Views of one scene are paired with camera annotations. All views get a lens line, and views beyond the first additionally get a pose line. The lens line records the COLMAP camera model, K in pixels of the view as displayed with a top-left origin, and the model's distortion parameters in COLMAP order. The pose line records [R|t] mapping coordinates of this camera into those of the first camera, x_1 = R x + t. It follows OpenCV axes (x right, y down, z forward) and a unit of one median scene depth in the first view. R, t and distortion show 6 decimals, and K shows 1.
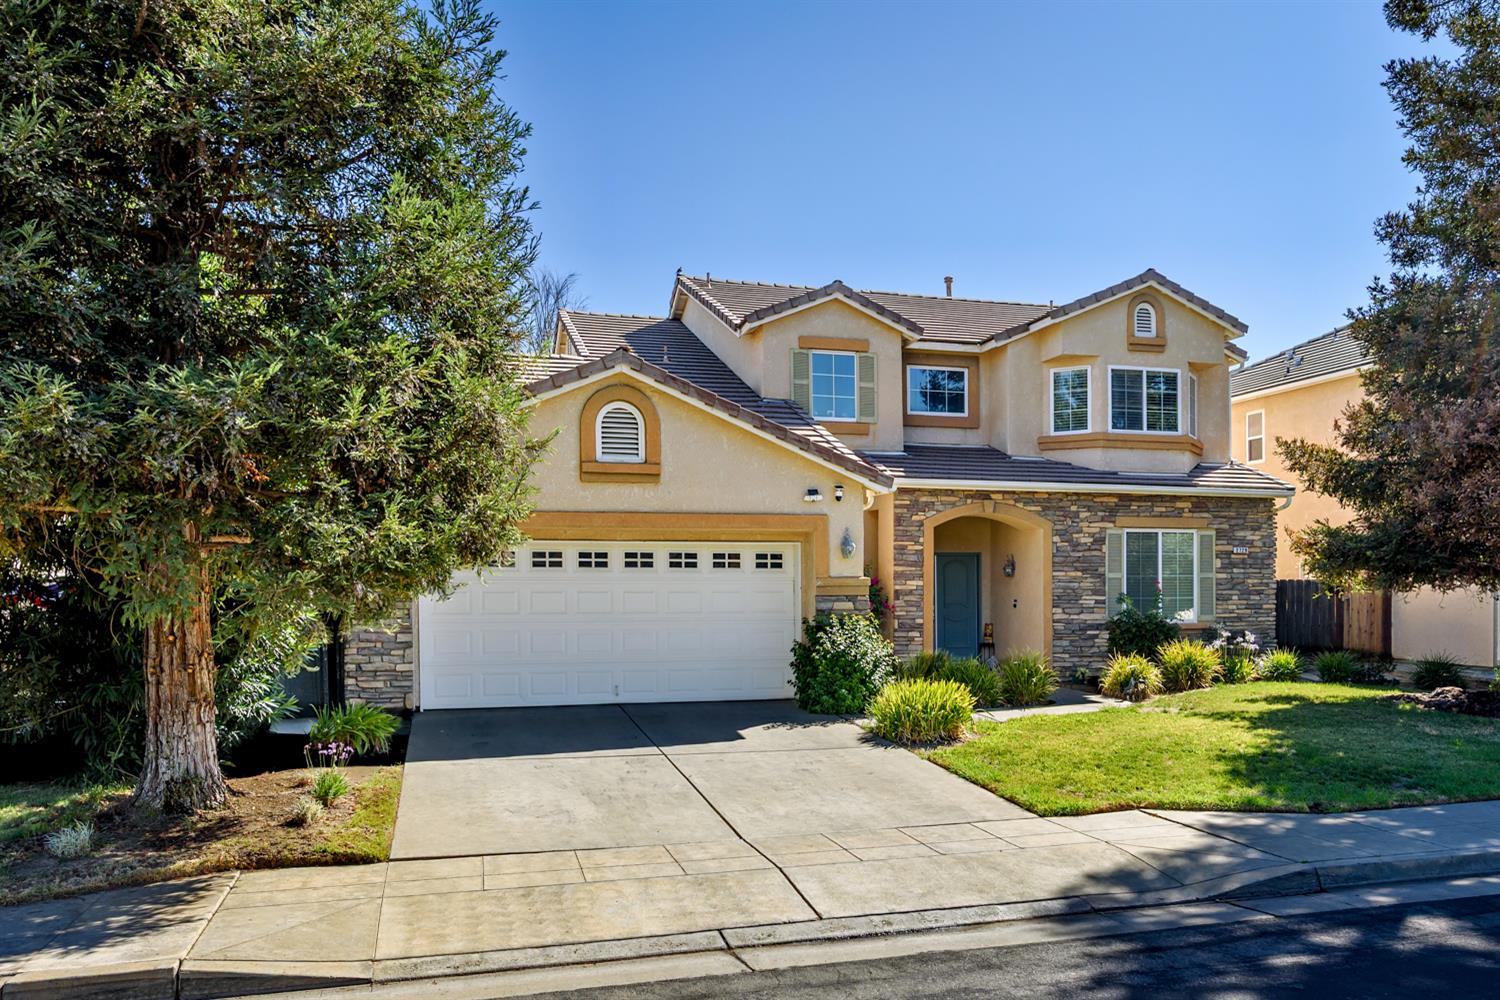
lens RADIAL K [[961.9, 0, 680.9], [0, 961.9, 599.8], [0, 0, 1]] dist [-0.003884, 0.002214]
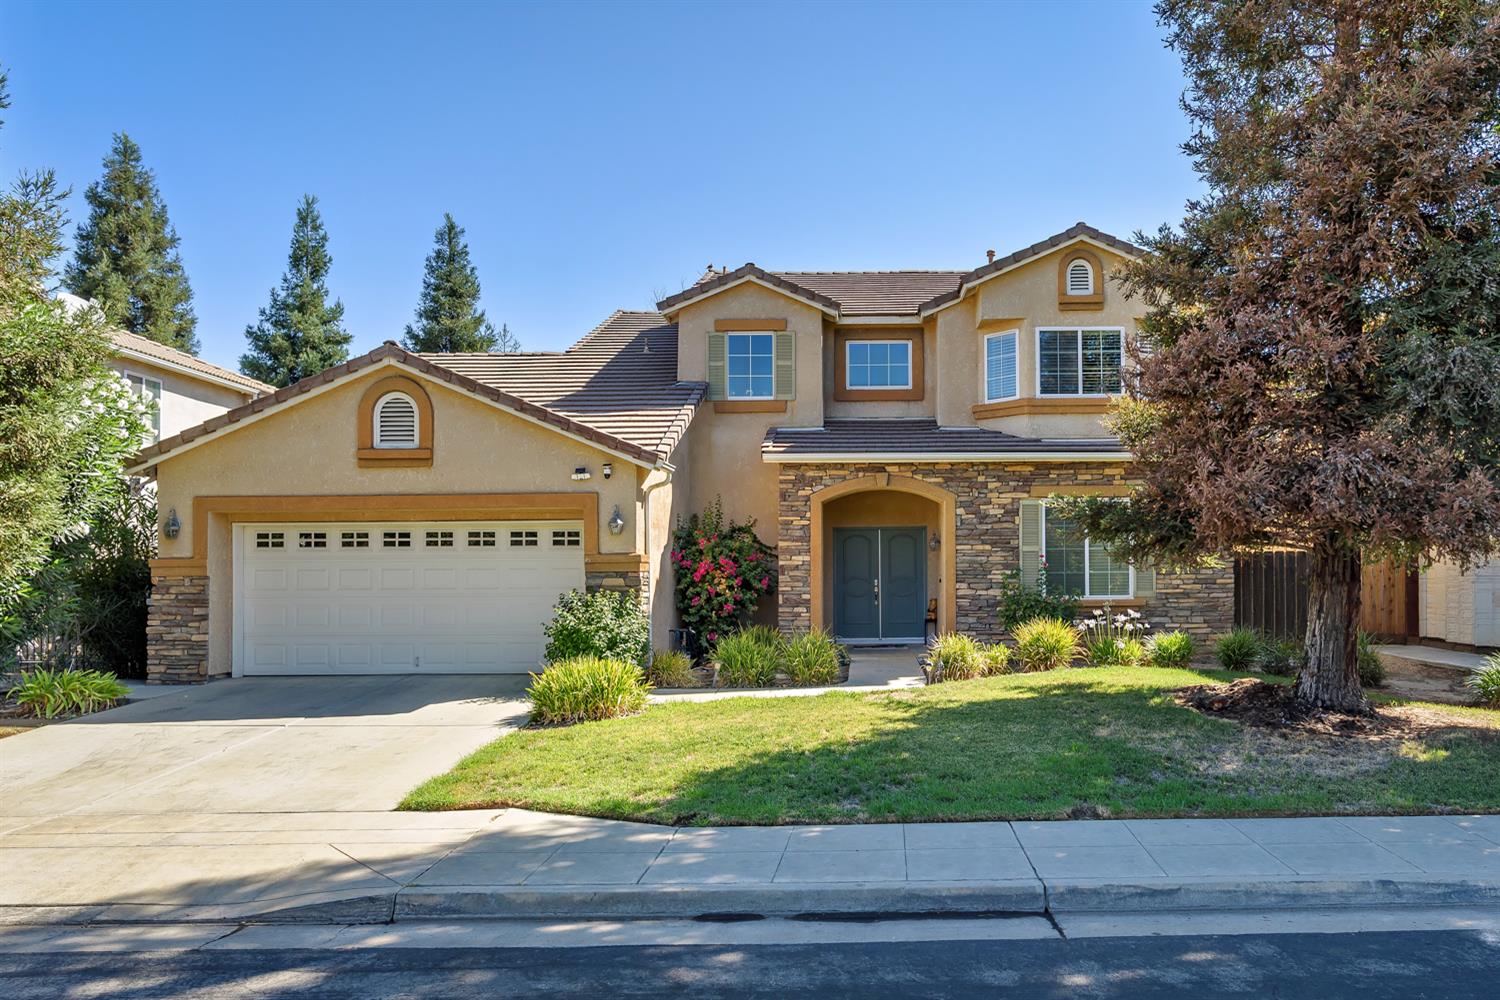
lens RADIAL K [[872.9, 0, 792.0], [0, 872.9, 554.7], [0, 0, 1]] dist [-0.007046, 0.003691]
pose [[0.973408, -0.007715, -0.228950, 0.427527], [0.003064, 0.999782, -0.020665, -0.002302], [0.229059, 0.019414, 0.973219, 0.115197]]
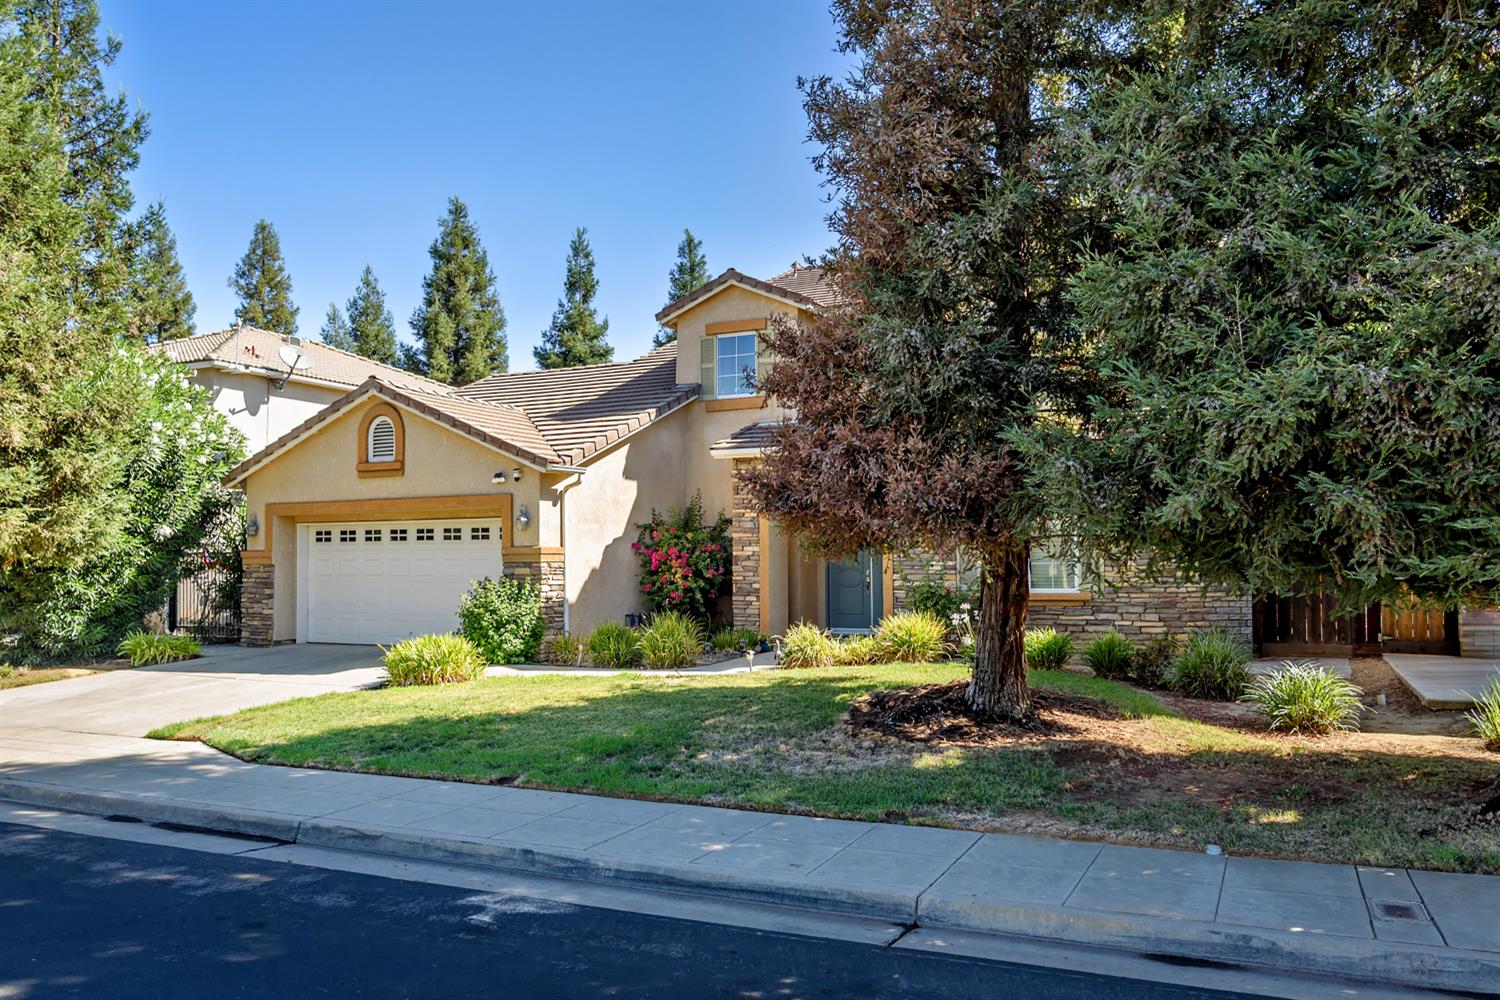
lens RADIAL K [[872.9, 0, 717.7], [0, 872.9, 536.6], [0, 0, 1]] dist [-0.007046, 0.003691]
pose [[0.827999, -0.016571, -0.560485, 0.717119], [0.001275, 0.999616, -0.027671, -0.004610], [0.560729, 0.022197, 0.827702, 0.195689]]
